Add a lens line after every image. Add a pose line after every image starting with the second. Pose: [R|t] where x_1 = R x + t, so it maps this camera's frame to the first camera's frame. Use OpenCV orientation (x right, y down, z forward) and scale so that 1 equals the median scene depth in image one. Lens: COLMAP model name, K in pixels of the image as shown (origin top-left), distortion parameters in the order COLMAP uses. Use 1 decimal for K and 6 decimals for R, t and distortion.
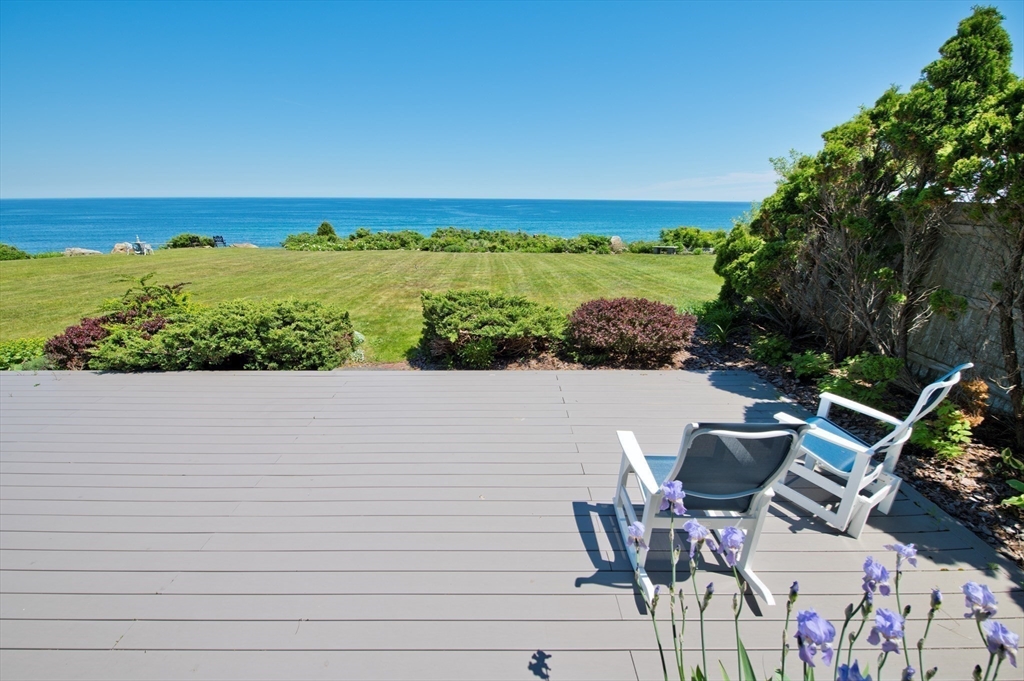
lens RADIAL K [[404.9, 0, 517.7], [0, 404.9, 326.5], [0, 0, 1]] dist [-0.012034, 0.000242]
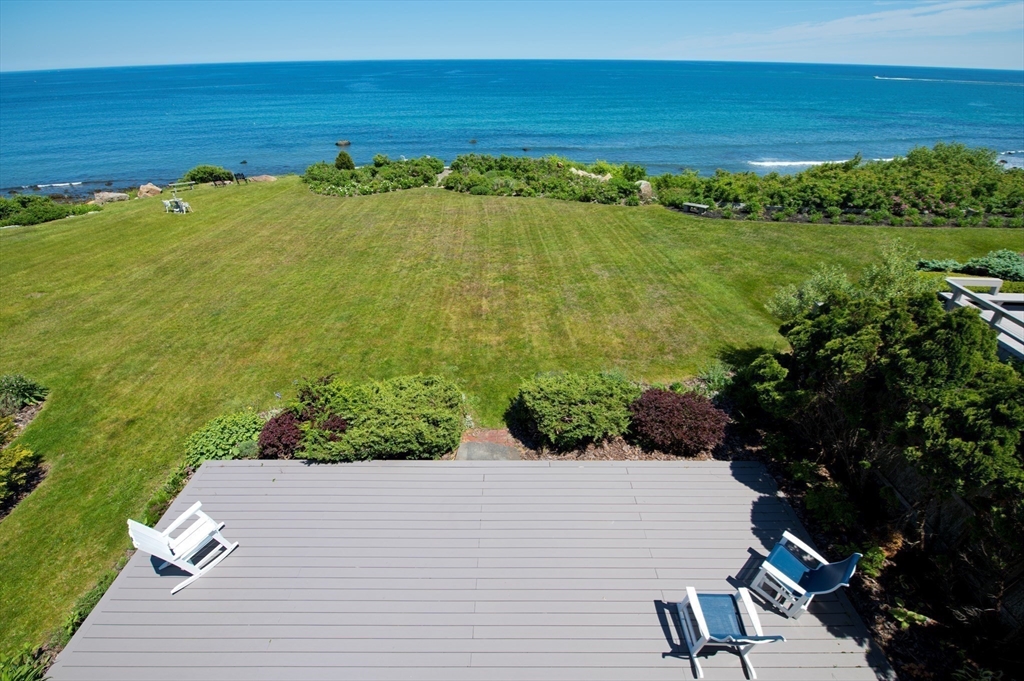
lens RADIAL K [[404.9, 0, 517.7], [0, 404.9, 326.5], [0, 0, 1]] dist [-0.012034, 0.000242]
pose [[0.999720, -0.009218, -0.021784, -0.112374], [0.014731, 0.963187, 0.268428, -0.328289], [0.018508, -0.268674, 0.963053, -0.115257]]
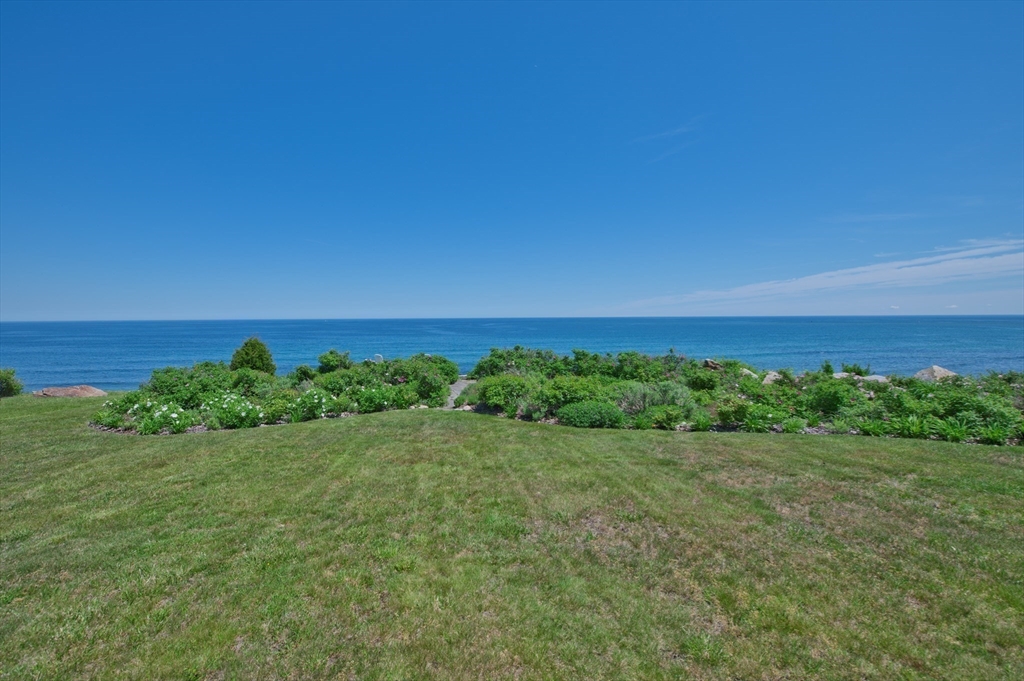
lens RADIAL K [[404.9, 0, 517.7], [0, 404.9, 326.5], [0, 0, 1]] dist [-0.012034, 0.000242]
pose [[0.999245, -0.014311, 0.036108, -0.557696], [0.023782, 0.960440, -0.277471, -0.414759], [-0.030709, 0.278120, 0.960055, 1.616848]]
